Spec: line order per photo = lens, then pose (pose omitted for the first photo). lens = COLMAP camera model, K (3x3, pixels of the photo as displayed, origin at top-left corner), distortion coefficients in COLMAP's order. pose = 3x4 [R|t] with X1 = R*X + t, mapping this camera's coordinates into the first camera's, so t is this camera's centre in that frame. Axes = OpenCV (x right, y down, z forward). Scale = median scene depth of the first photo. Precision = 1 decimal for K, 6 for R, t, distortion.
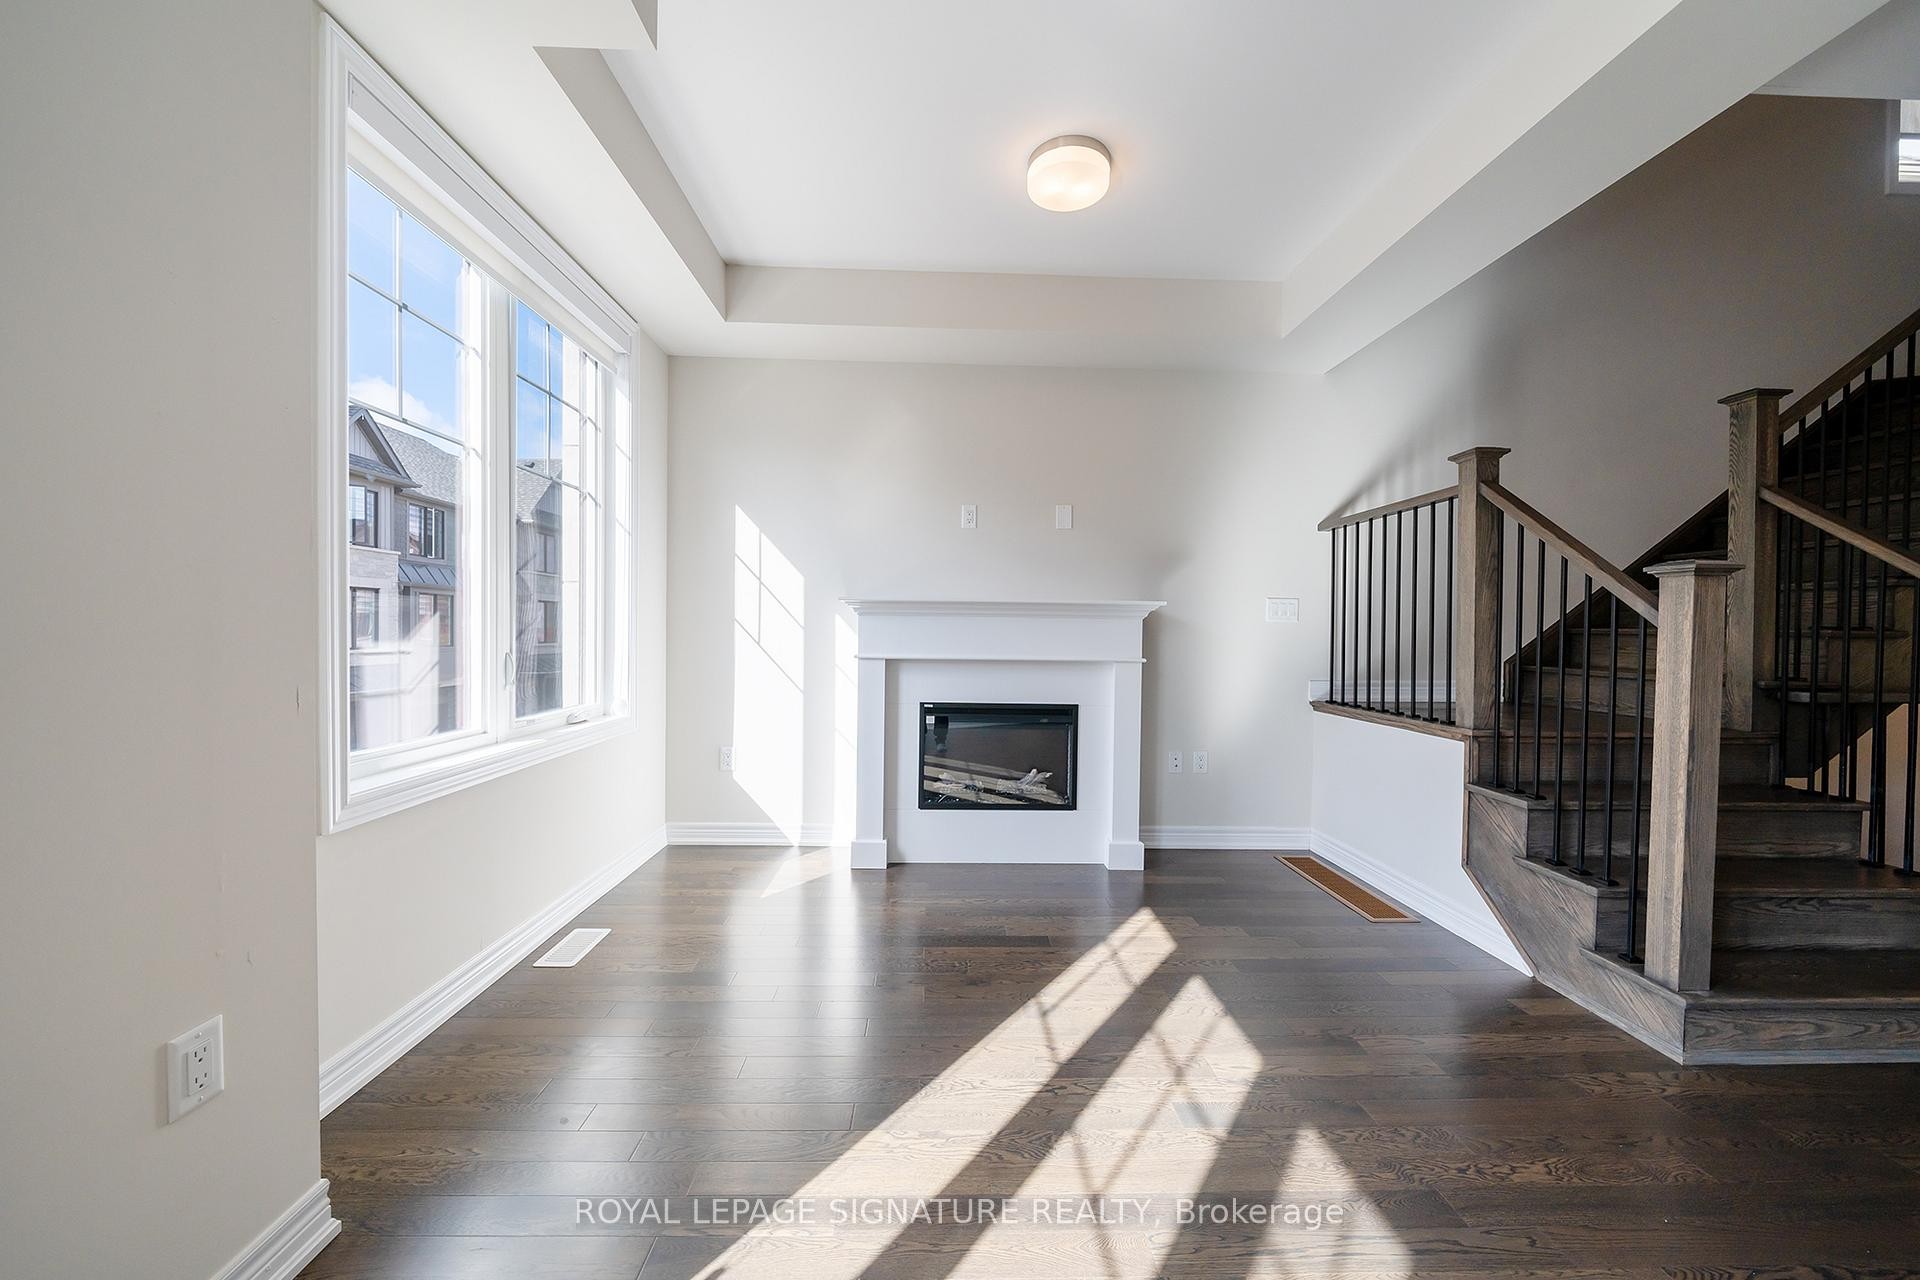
lens RADIAL K [[706.3, 0, 967.2], [0, 706.3, 634.7], [0, 0, 1]] dist [-0.000378, -0.000082]
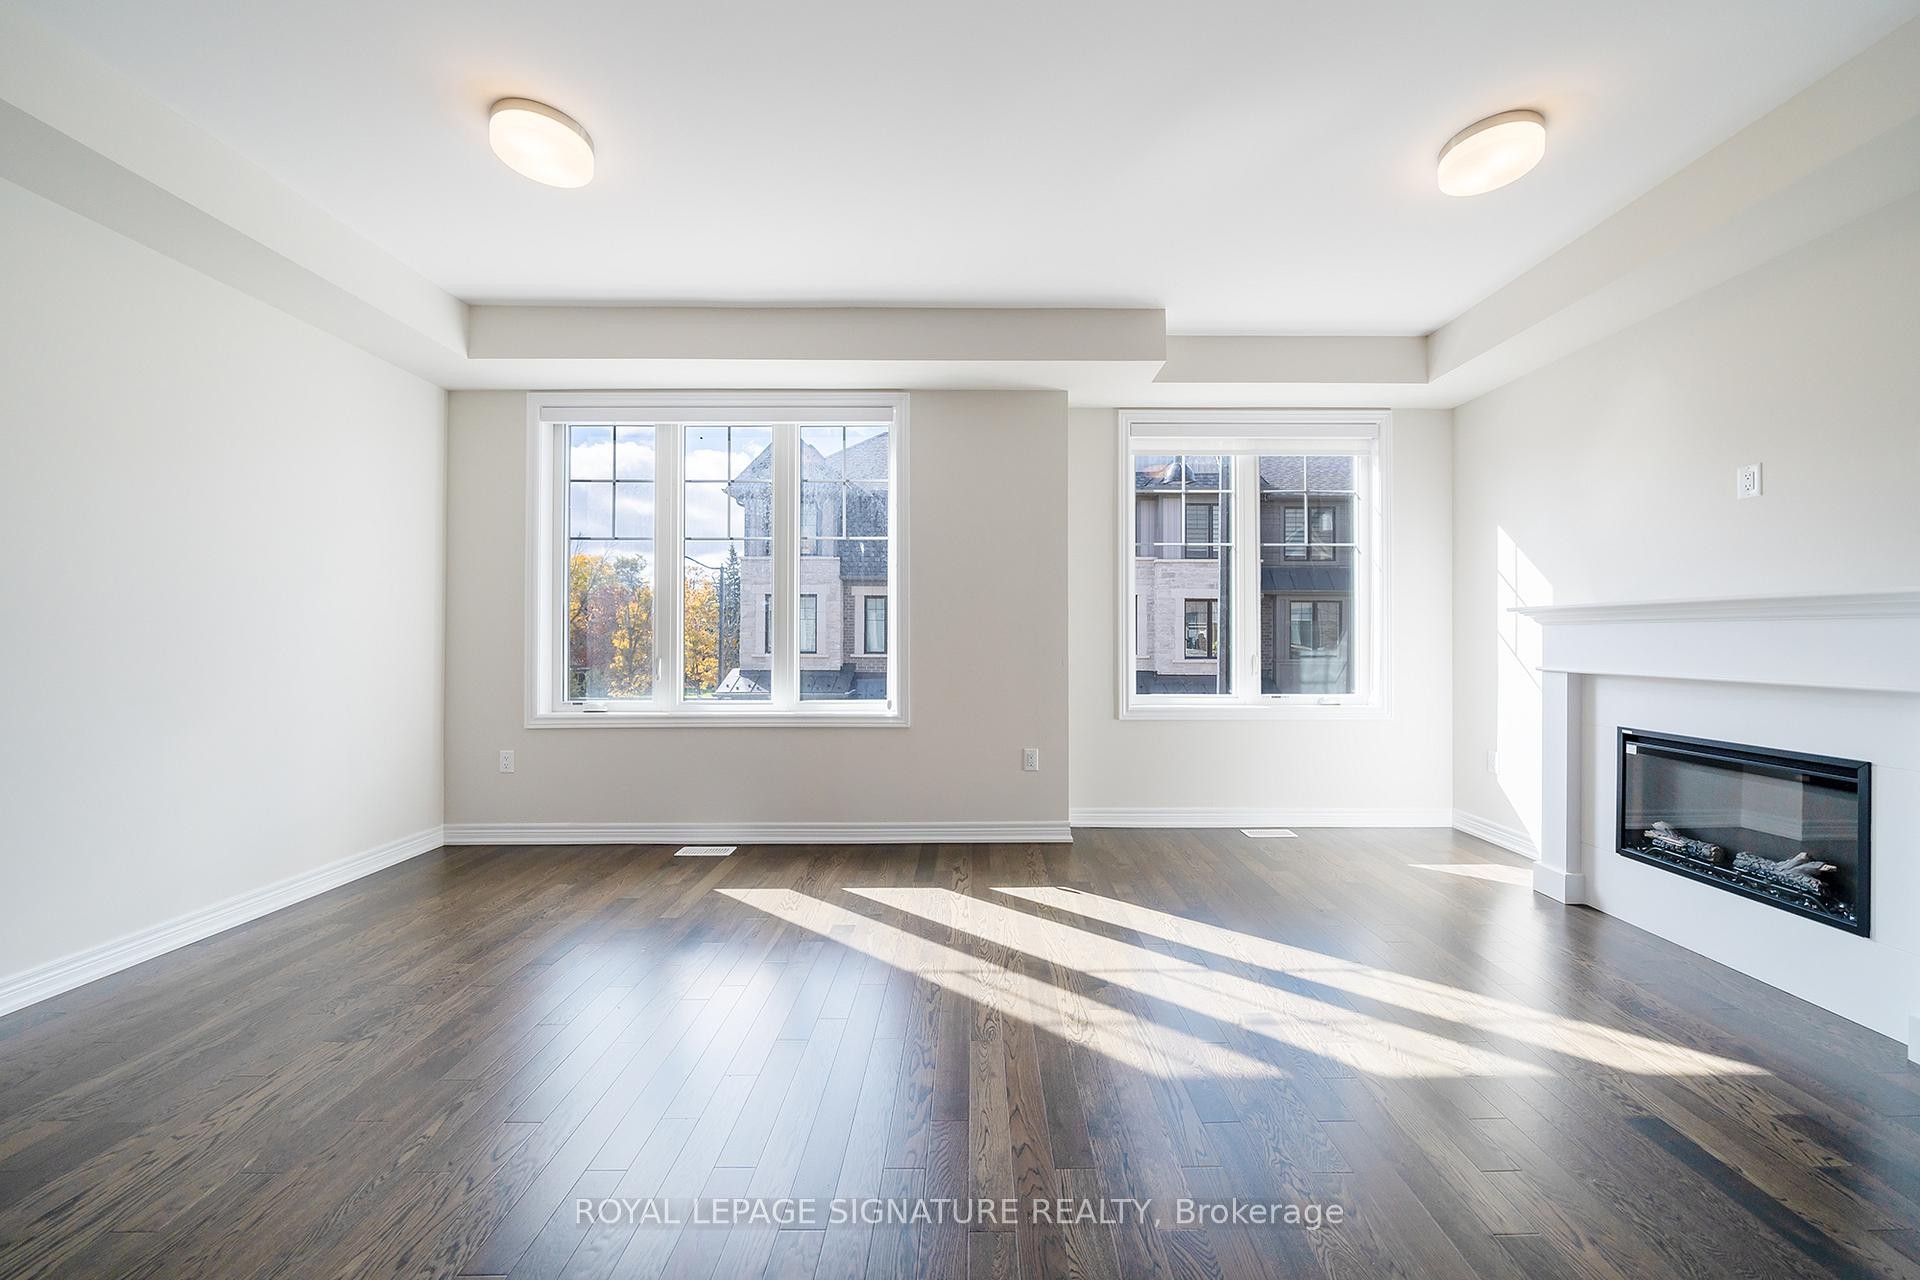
lens RADIAL K [[706.3, 0, 967.2], [0, 706.3, 634.7], [0, 0, 1]] dist [-0.000378, -0.000082]
pose [[-0.057672, -0.018599, -0.998162, 0.822469], [-0.008683, 0.999798, -0.018127, 0.008169], [0.998298, 0.007621, -0.057822, 0.272692]]
